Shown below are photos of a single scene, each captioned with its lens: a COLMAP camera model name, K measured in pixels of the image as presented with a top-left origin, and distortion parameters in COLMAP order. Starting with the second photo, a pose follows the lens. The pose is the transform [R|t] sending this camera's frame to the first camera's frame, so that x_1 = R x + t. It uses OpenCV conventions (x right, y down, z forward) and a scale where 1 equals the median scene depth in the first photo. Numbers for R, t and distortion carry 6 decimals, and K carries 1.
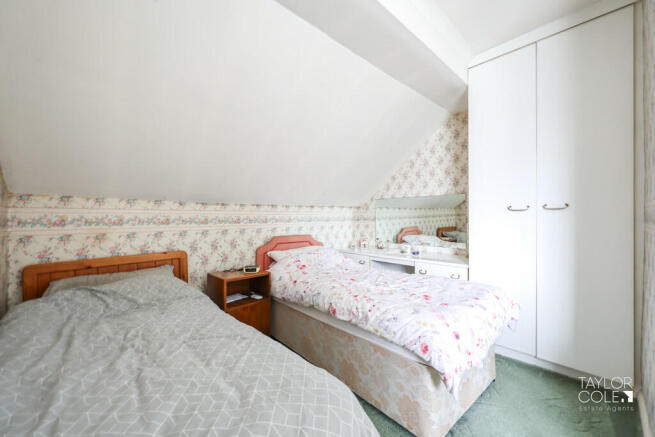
lens RADIAL K [[258.9, 0, 327.2], [0, 258.9, 218.0], [0, 0, 1]] dist [-0.008114, -0.000076]
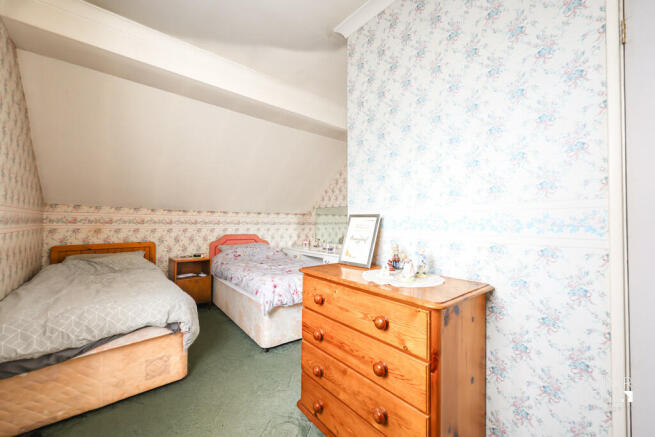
lens RADIAL K [[258.9, 0, 328.5], [0, 258.9, 217.9], [0, 0, 1]] dist [-0.008114, -0.000076]
pose [[0.998654, 0.013539, -0.050079, 0.514339], [-0.014789, 0.999586, -0.024687, 0.009697], [0.049724, 0.025394, 0.998440, -0.429738]]
